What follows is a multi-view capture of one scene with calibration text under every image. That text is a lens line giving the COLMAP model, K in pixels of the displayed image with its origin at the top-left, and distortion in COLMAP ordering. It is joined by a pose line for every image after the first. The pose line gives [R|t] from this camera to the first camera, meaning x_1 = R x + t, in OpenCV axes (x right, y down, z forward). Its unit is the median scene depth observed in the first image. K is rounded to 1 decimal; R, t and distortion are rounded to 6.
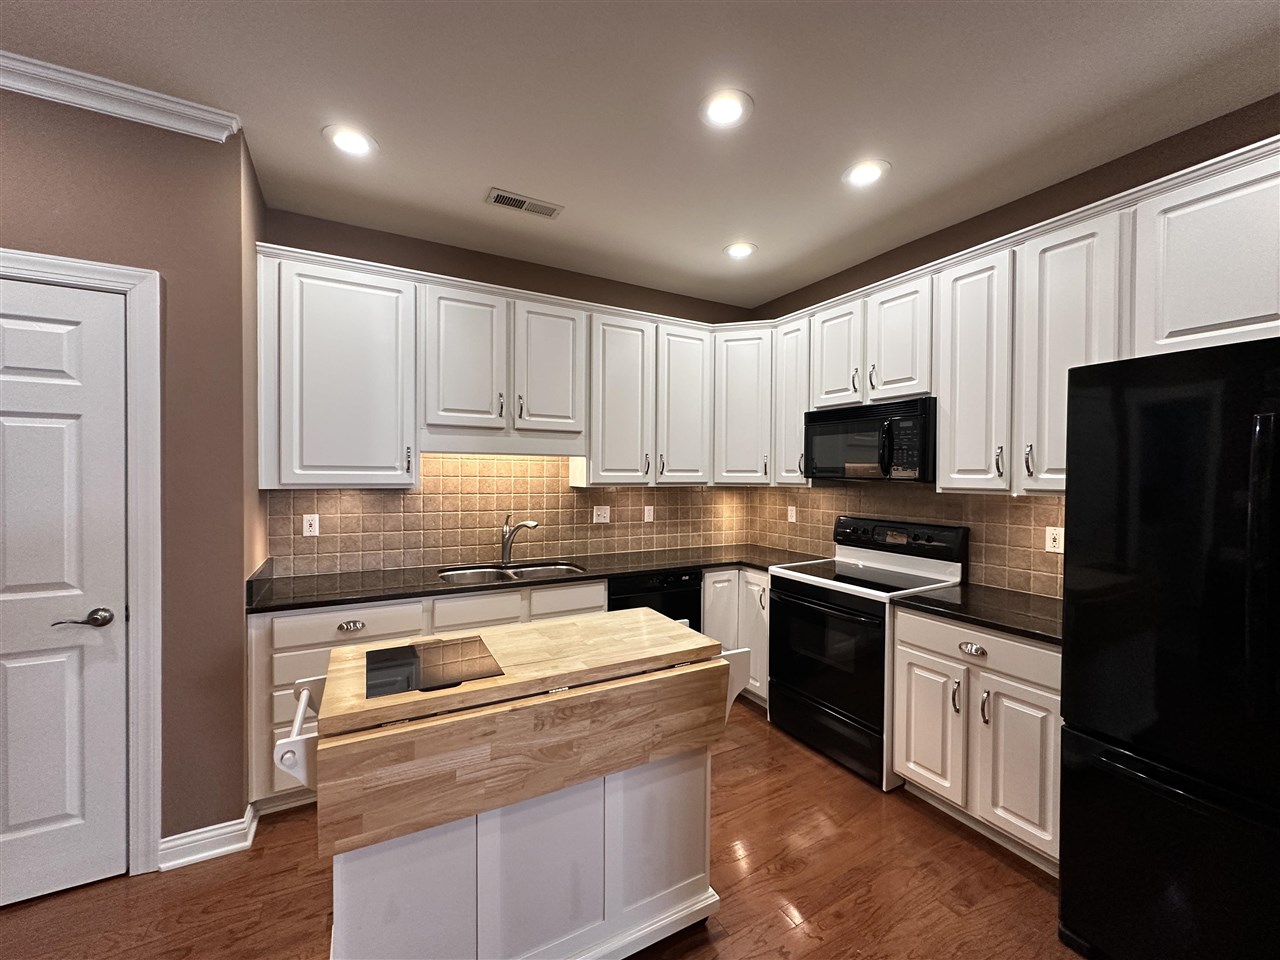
lens RADIAL K [[509.2, 0, 639.9], [0, 509.2, 480.3], [0, 0, 1]] dist [-0.002965, 0.001210]
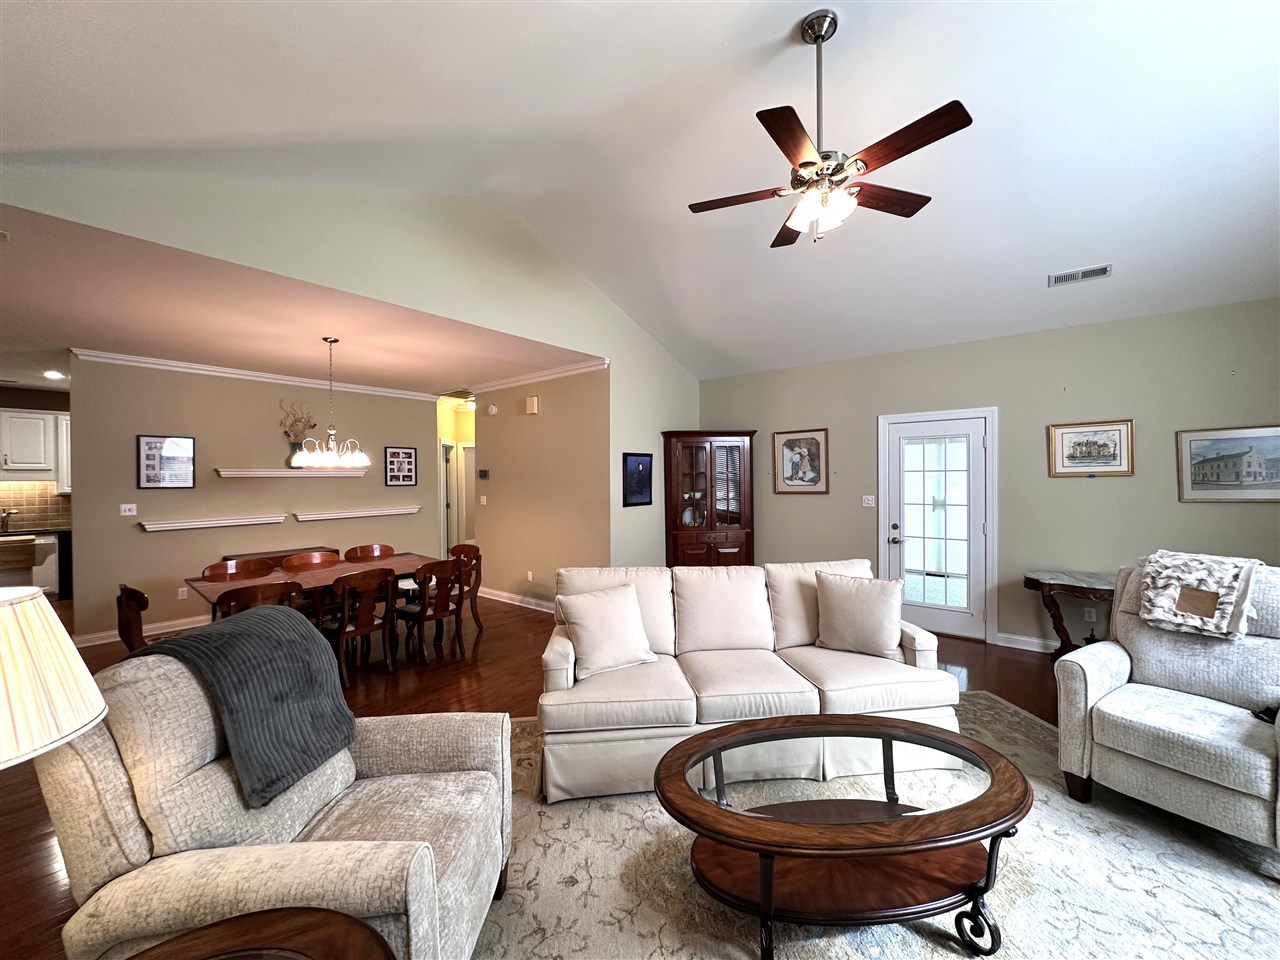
lens RADIAL K [[509.2, 0, 640.2], [0, 509.2, 480.5], [0, 0, 1]] dist [-0.002965, 0.001210]
pose [[0.927612, -0.015340, 0.373230, 1.638407], [0.016572, 0.999863, -0.000091, -0.006112], [-0.373178, 0.006269, 0.927739, -2.285239]]
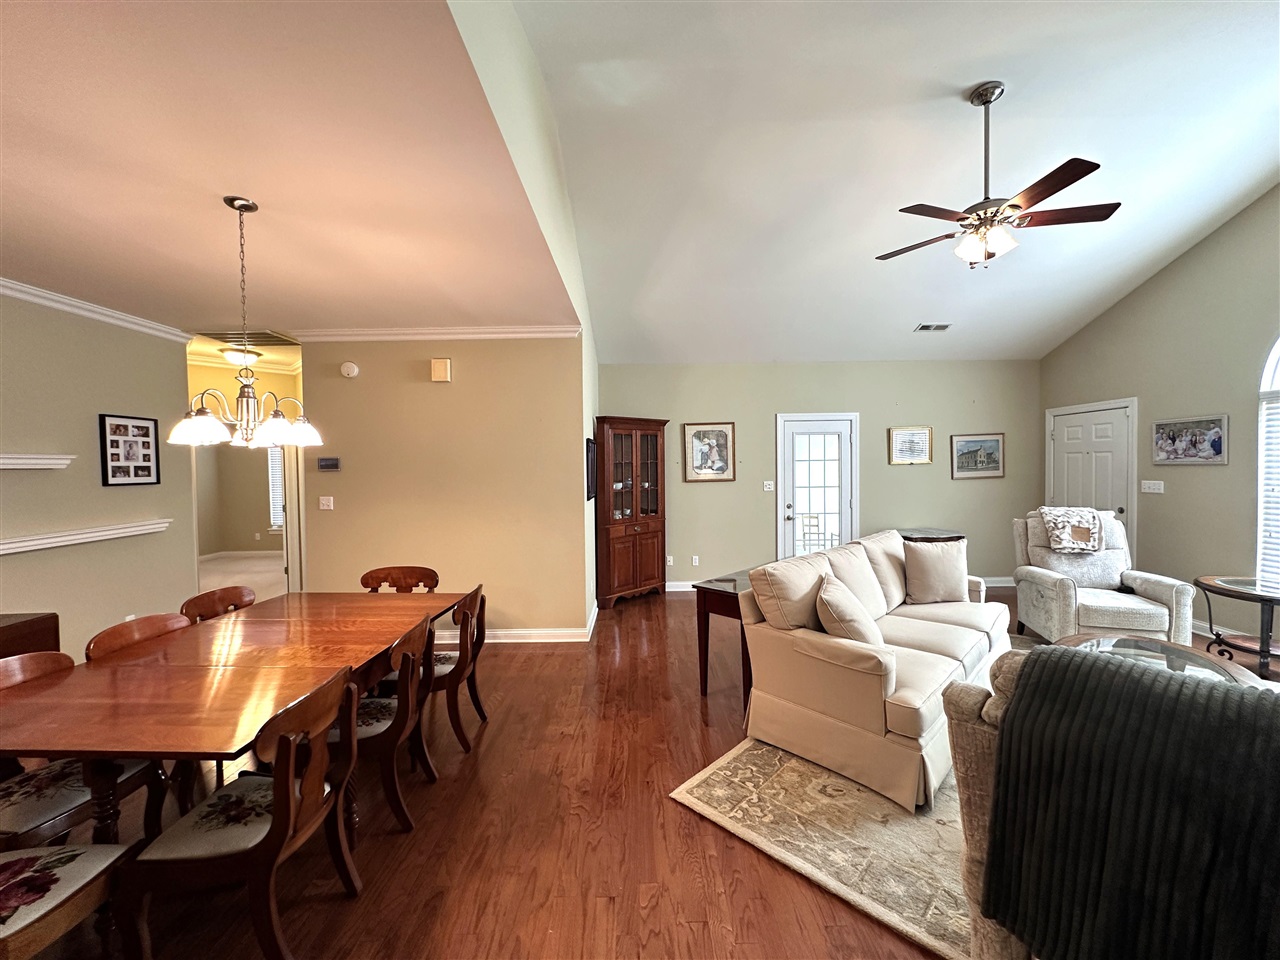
lens RADIAL K [[509.2, 0, 640.4], [0, 509.2, 481.0], [0, 0, 1]] dist [-0.002965, 0.001210]
pose [[0.481226, -0.037748, 0.875783, 0.875297], [0.025358, 0.999254, 0.029135, -0.016701], [-0.876230, 0.008188, 0.481824, -1.380012]]
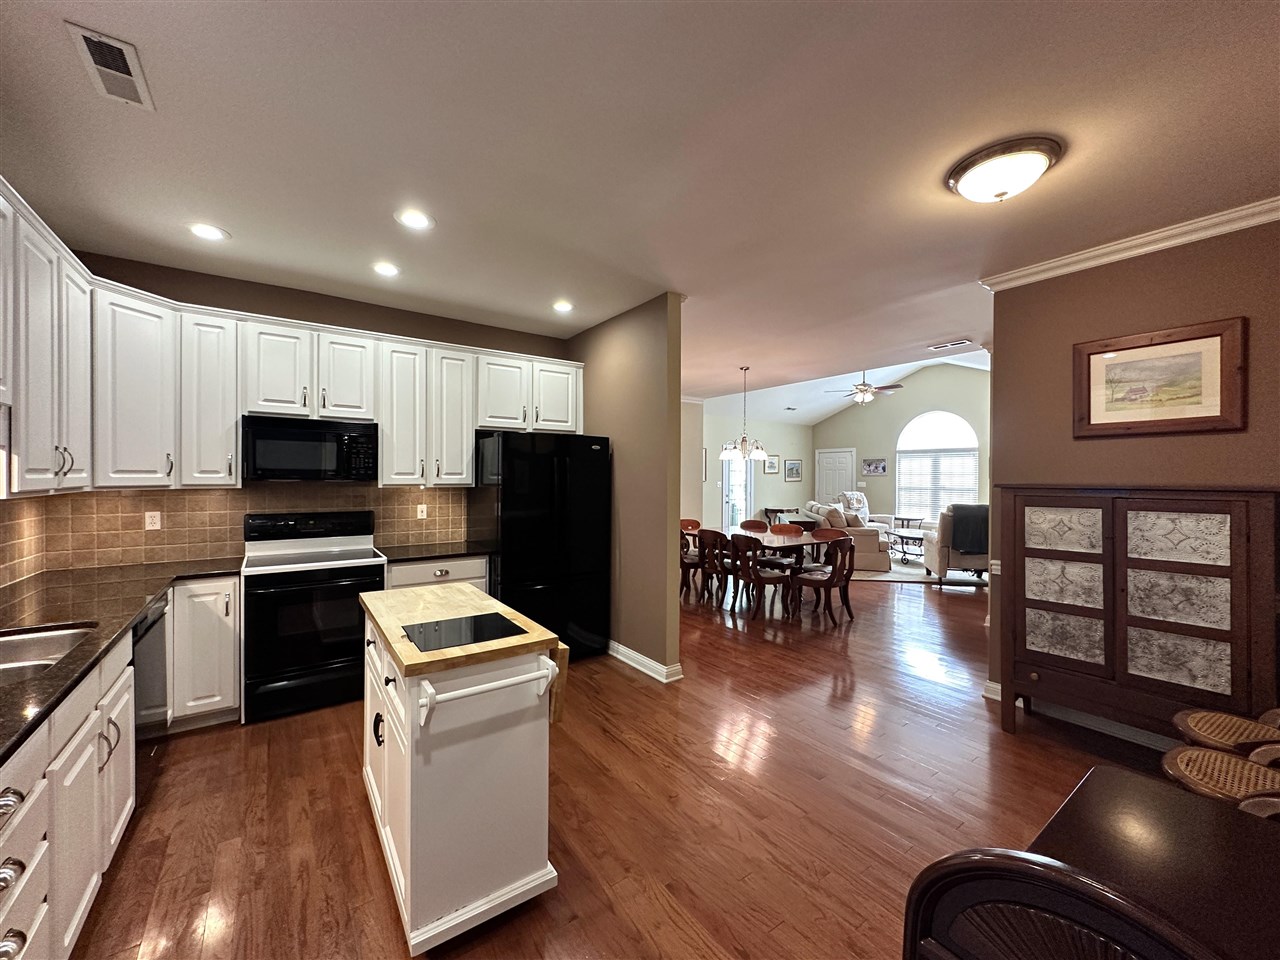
lens RADIAL K [[509.2, 0, 641.1], [0, 509.2, 480.2], [0, 0, 1]] dist [-0.002965, 0.001210]
pose [[-0.118987, -0.015111, 0.992781, -0.914740], [0.005284, 0.999860, 0.015852, -0.016317], [-0.992882, 0.007132, -0.118891, 0.381817]]
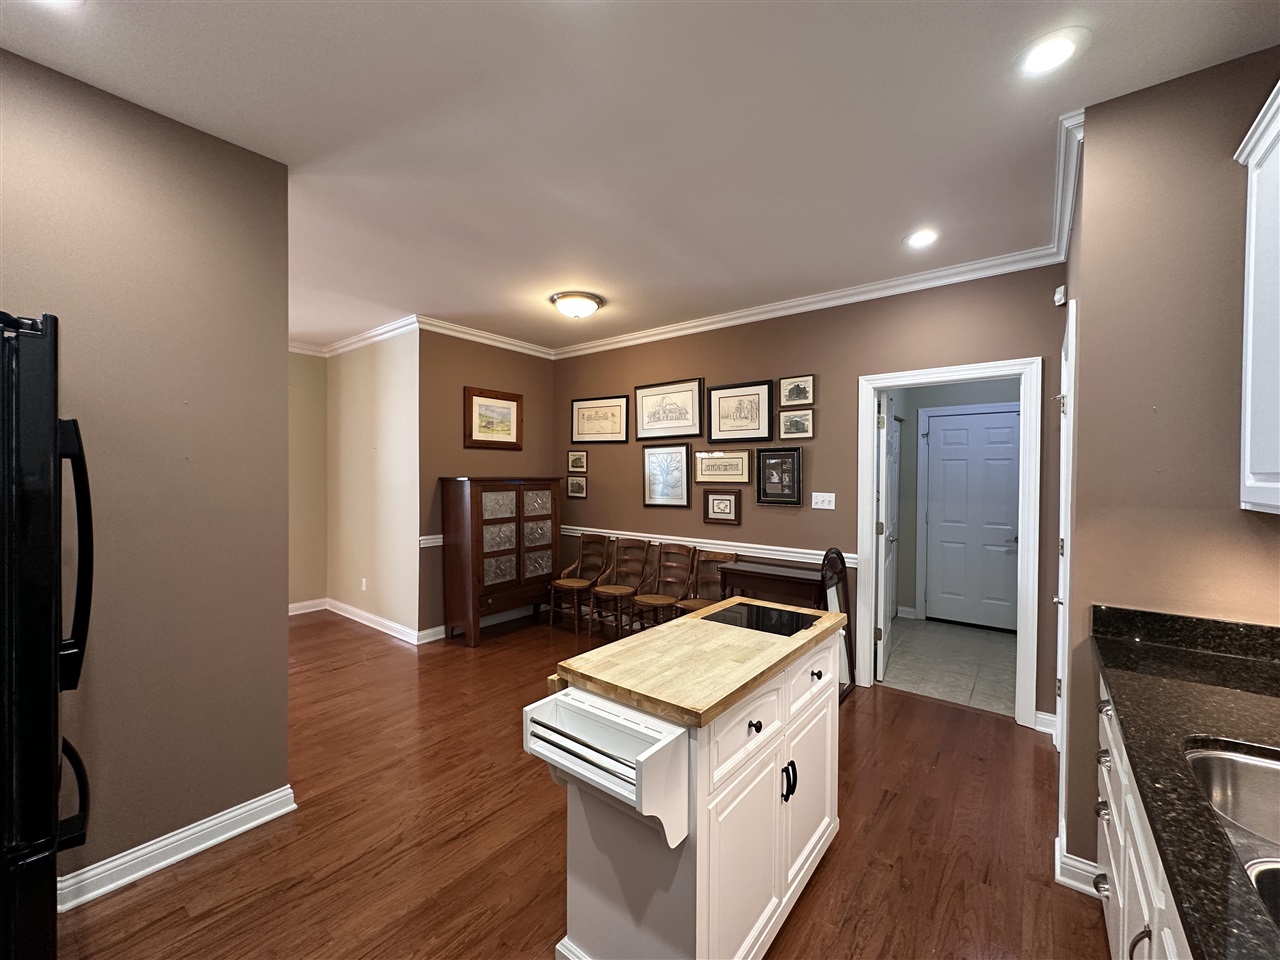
lens RADIAL K [[509.2, 0, 639.4], [0, 509.2, 477.7], [0, 0, 1]] dist [-0.002965, 0.001210]
pose [[-0.920466, -0.011847, -0.390642, 0.232514], [-0.018654, 0.999733, 0.013636, -0.016979], [0.390376, 0.019838, -0.920442, 1.138693]]
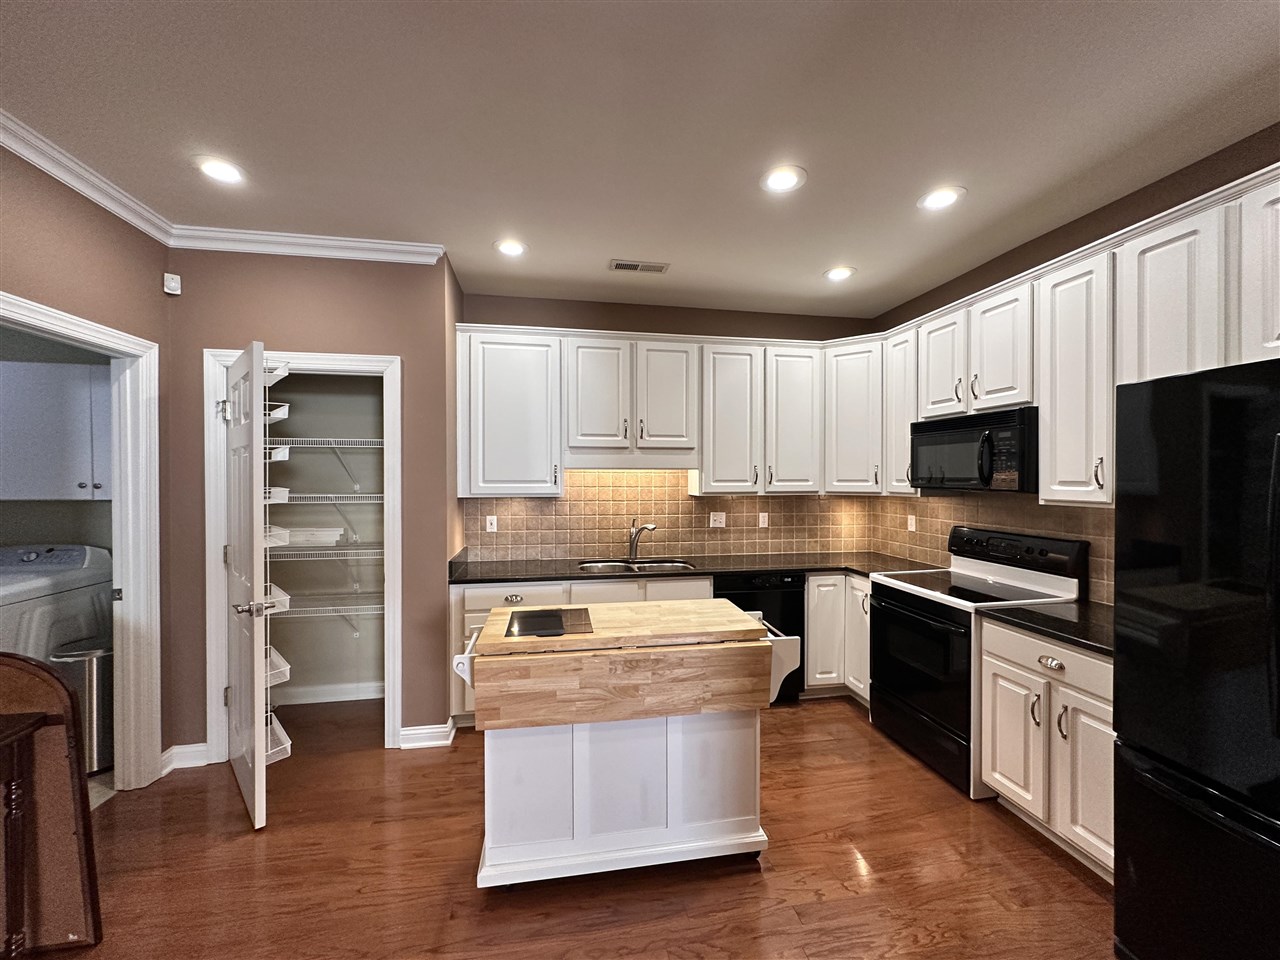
lens RADIAL K [[509.2, 0, 640.4], [0, 509.2, 480.3], [0, 0, 1]] dist [-0.002965, 0.001210]
pose [[0.947595, -0.005352, -0.319428, 0.158305], [0.003113, 0.999967, -0.007519, -0.015875], [0.319458, 0.006130, 0.947581, -0.153035]]
